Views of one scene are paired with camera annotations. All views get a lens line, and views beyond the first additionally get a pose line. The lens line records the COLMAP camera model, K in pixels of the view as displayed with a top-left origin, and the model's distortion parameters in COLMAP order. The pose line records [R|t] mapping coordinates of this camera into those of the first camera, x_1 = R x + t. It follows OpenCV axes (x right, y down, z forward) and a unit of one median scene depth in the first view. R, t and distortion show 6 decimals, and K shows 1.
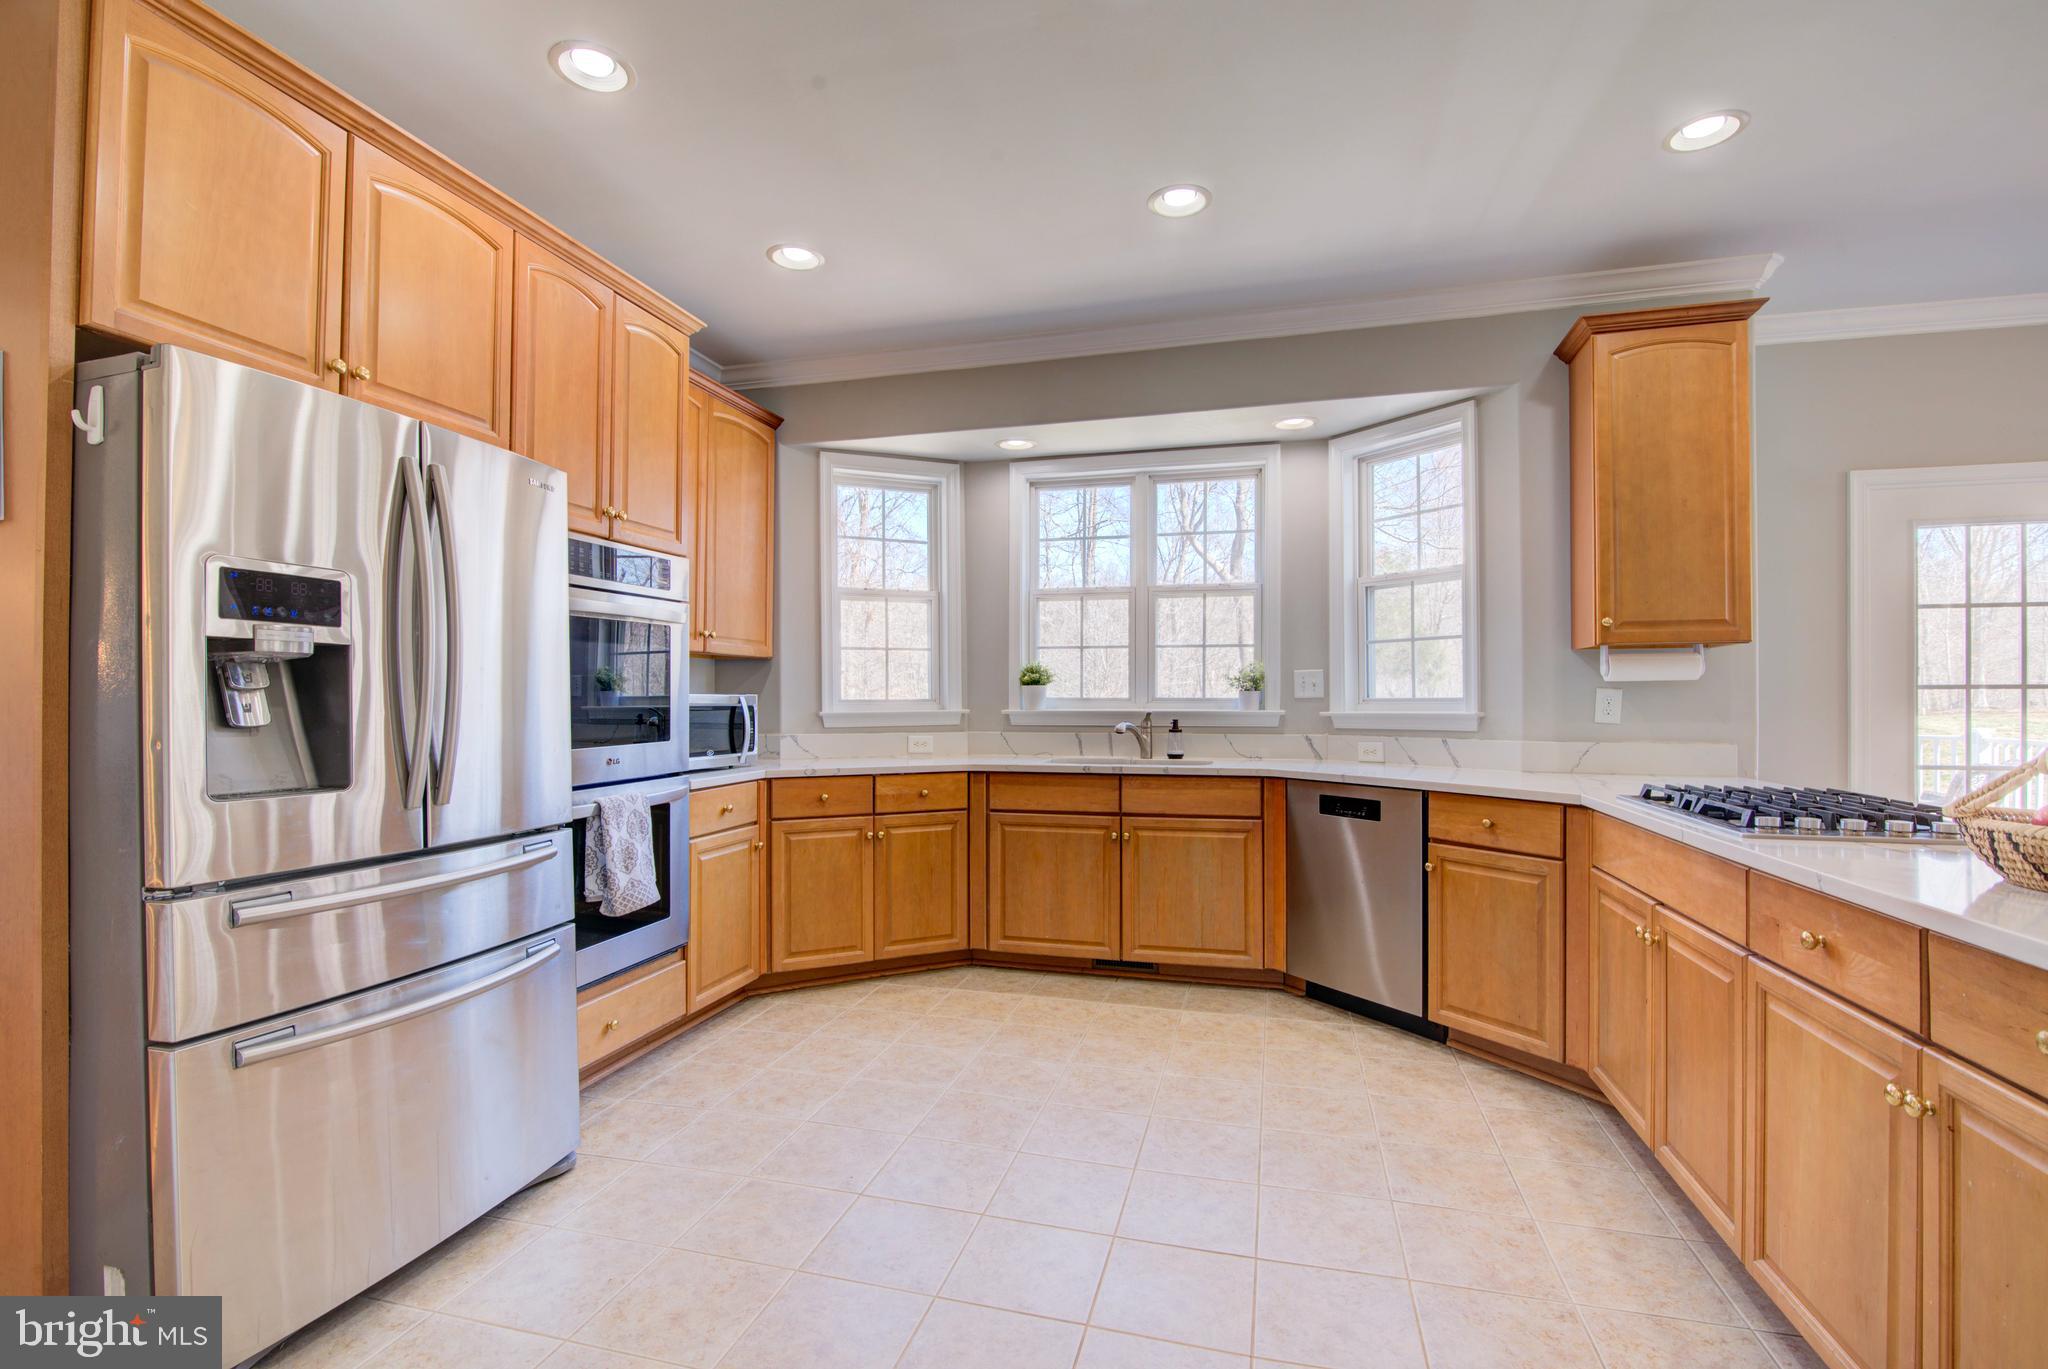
lens RADIAL K [[930.5, 0, 1030.5], [0, 930.5, 681.2], [0, 0, 1]] dist [-0.004159, -0.000198]
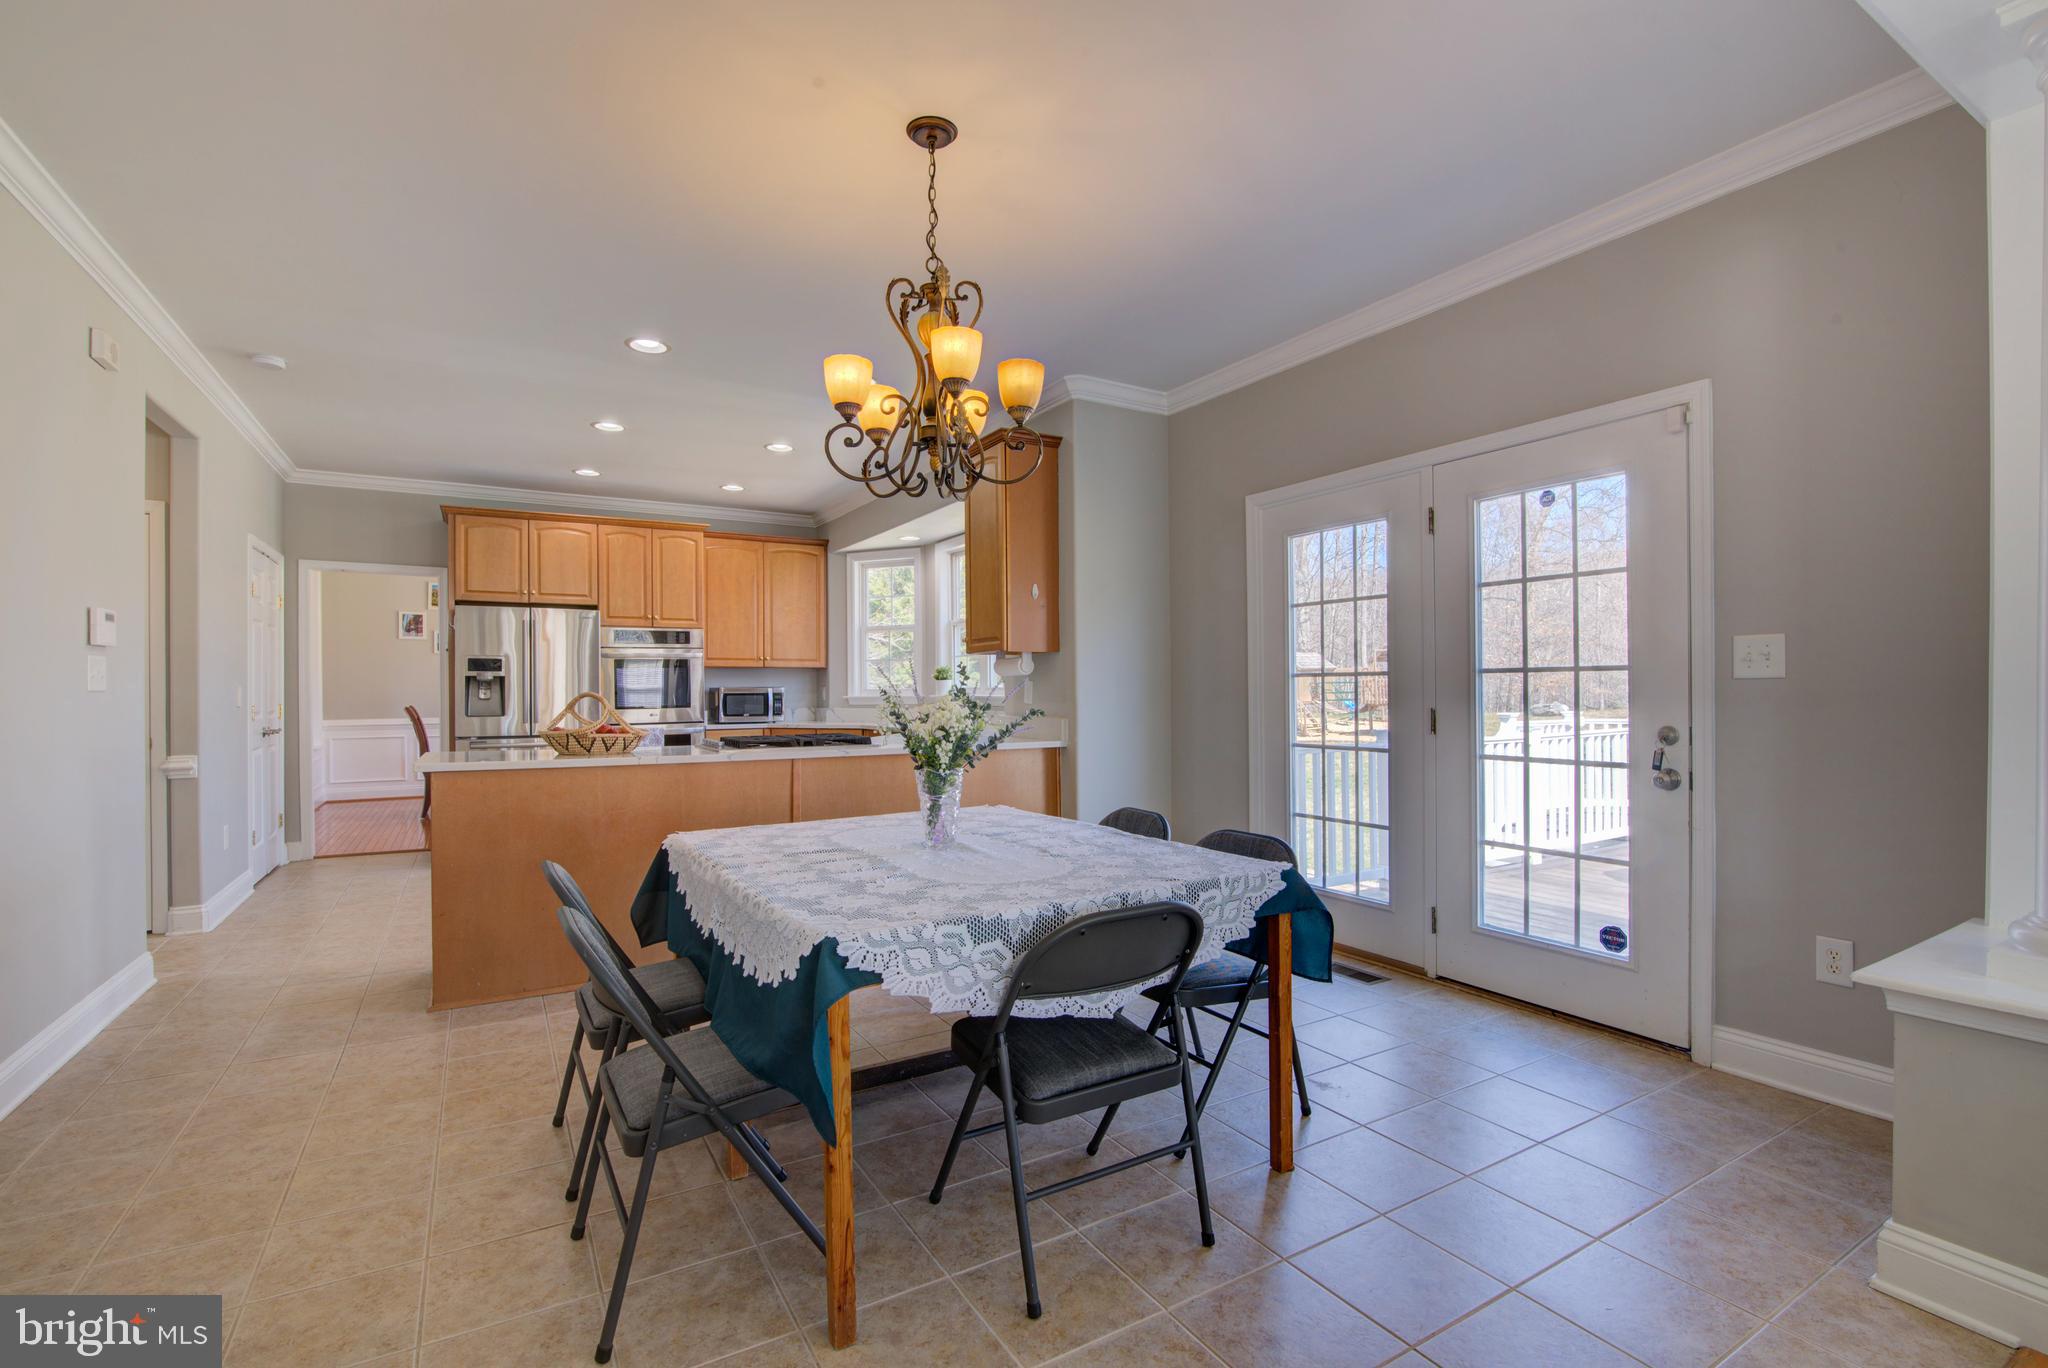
lens RADIAL K [[930.5, 0, 1016.9], [0, 930.5, 691.8], [0, 0, 1]] dist [-0.004159, -0.000198]
pose [[0.709374, -0.004254, -0.704819, 3.010790], [0.019576, 0.999715, 0.013670, 0.011440], [0.704560, -0.023495, 0.709255, -0.159083]]
